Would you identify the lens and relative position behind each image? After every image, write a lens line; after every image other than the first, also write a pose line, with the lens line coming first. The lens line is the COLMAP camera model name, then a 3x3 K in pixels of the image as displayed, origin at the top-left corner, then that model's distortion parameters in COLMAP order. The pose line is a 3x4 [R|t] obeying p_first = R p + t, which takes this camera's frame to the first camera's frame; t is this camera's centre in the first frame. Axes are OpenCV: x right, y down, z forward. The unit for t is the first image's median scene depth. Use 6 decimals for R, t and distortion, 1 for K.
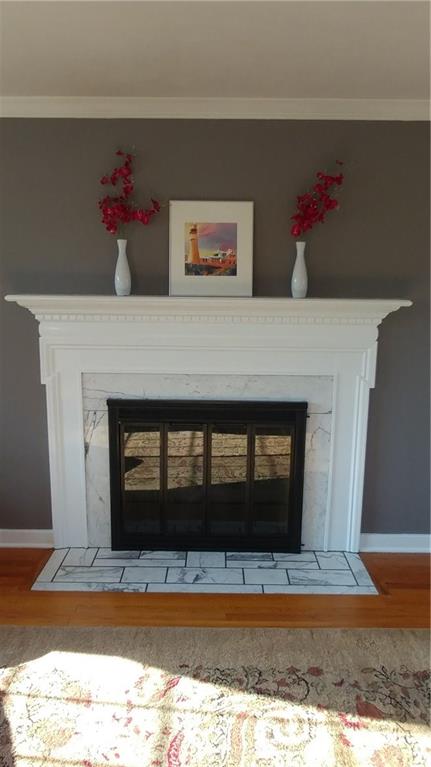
lens RADIAL K [[576.5, 0, 215.2], [0, 576.5, 396.7], [0, 0, 1]] dist [-0.008774, -0.004257]
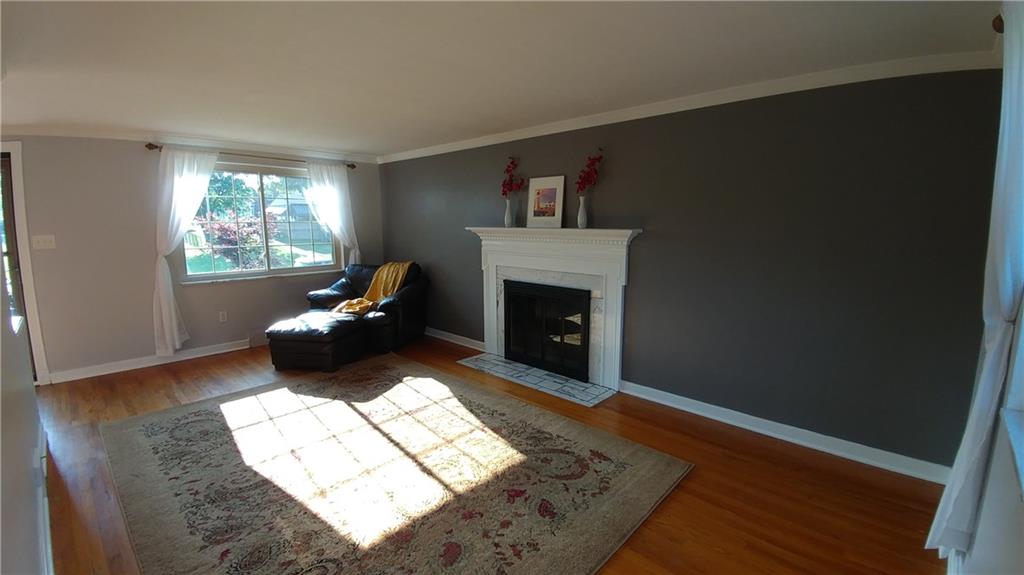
lens RADIAL K [[440.0, 0, 512.0], [0, 440.0, 287.5], [0, 0, 1]] dist [-0.000524, -0.000051]
pose [[0.734894, 0.091092, -0.672036, 0.894248], [-0.121432, 0.992598, 0.001753, 0.027271], [0.667222, 0.080318, 0.740516, -0.103670]]
